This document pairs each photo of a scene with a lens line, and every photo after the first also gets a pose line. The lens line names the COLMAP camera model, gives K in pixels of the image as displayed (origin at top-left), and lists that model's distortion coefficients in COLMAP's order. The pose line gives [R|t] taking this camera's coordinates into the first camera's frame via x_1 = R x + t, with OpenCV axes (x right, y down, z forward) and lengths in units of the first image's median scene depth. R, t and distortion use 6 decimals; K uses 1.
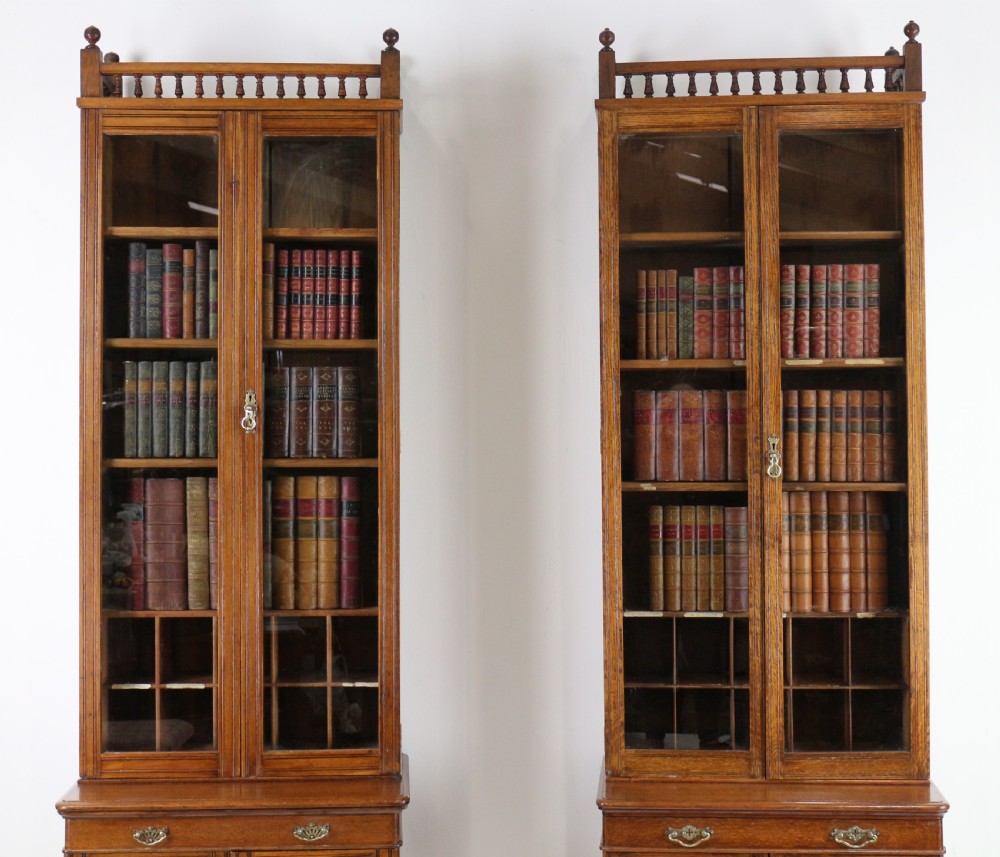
lens RADIAL K [[1737.3, 0, 470.4], [0, 1737.3, 385.1], [0, 0, 1]] dist [0.003656, 0.000000]
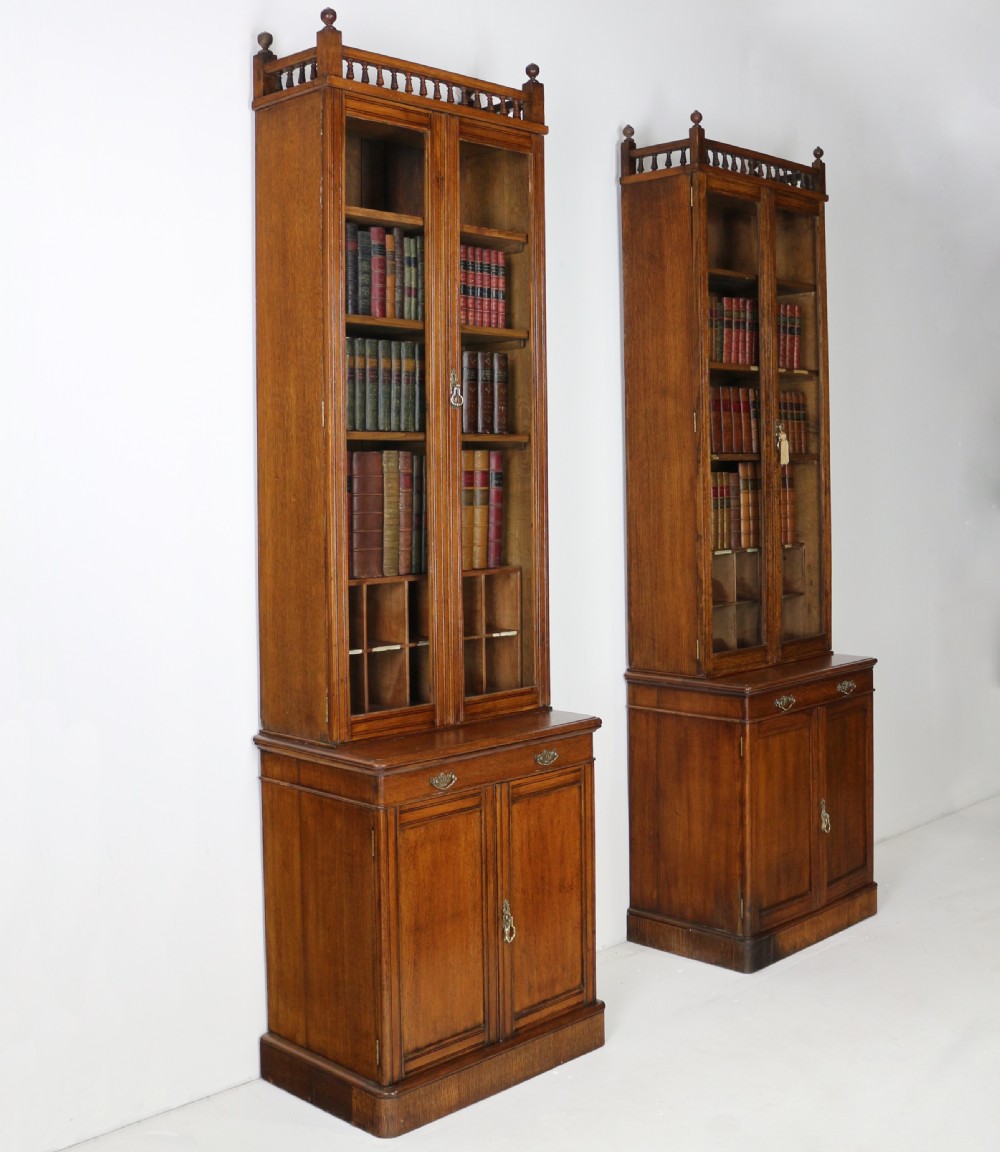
lens RADIAL K [[1425.2, 0, 502.1], [0, 1425.2, 465.2], [0, 0, 1]] dist [-0.113250, 0.000000]
pose [[0.730956, -0.002878, 0.682418, -0.708716], [-0.000320, 0.999990, 0.004560, 0.058672], [-0.682424, -0.003551, 0.730948, 0.323521]]
